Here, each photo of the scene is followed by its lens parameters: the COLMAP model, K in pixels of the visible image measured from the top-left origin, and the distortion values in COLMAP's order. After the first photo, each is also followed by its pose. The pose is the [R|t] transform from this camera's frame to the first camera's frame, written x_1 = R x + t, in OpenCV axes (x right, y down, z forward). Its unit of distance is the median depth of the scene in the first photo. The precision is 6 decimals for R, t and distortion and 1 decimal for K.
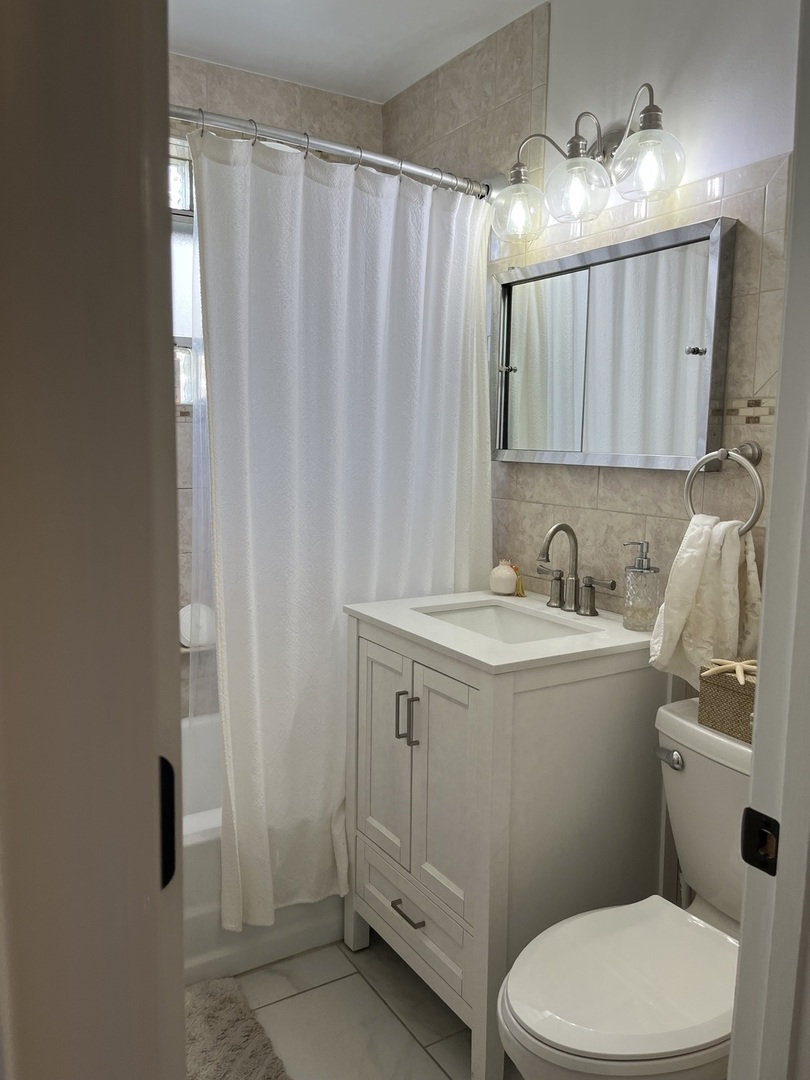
lens RADIAL K [[822.0, 0, 396.1], [0, 822.0, 540.1], [0, 0, 1]] dist [0.043930, -0.070890]
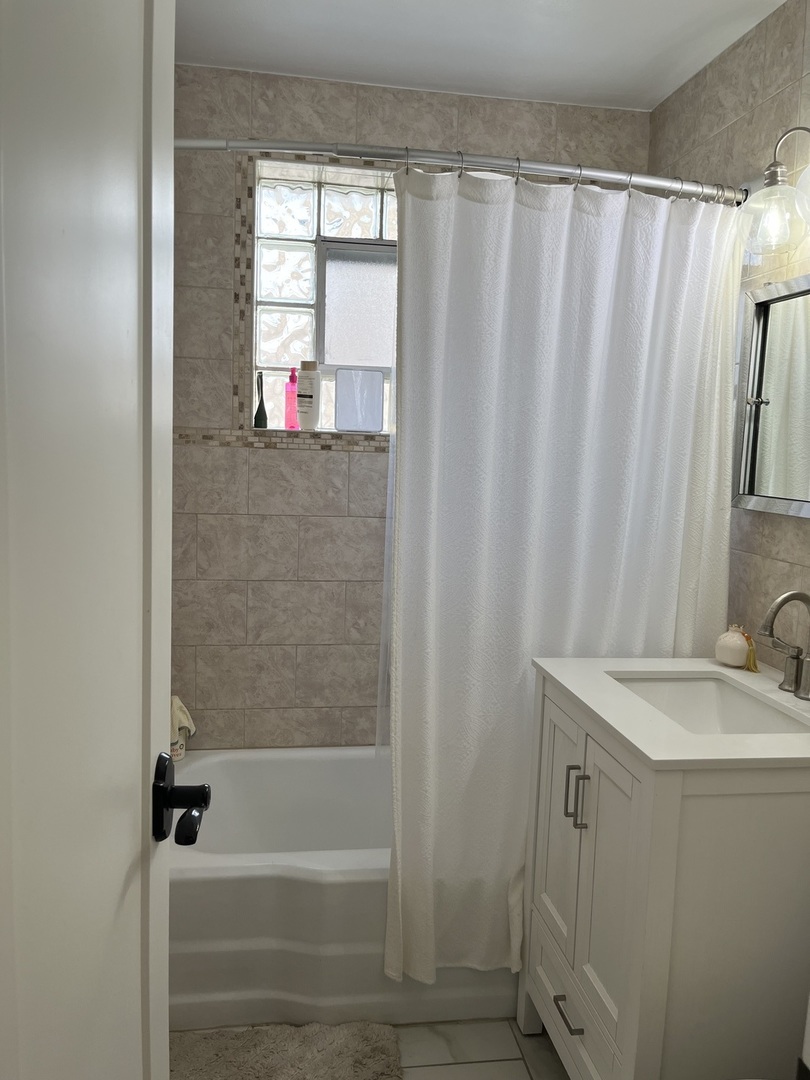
lens RADIAL K [[822.0, 0, 375.9], [0, 822.0, 539.7], [0, 0, 1]] dist [0.043930, -0.070890]
pose [[0.919628, 0.062544, -0.387780, 0.122143], [-0.070932, 0.997454, -0.007339, -0.033286], [0.386334, 0.034255, 0.921723, 0.071266]]
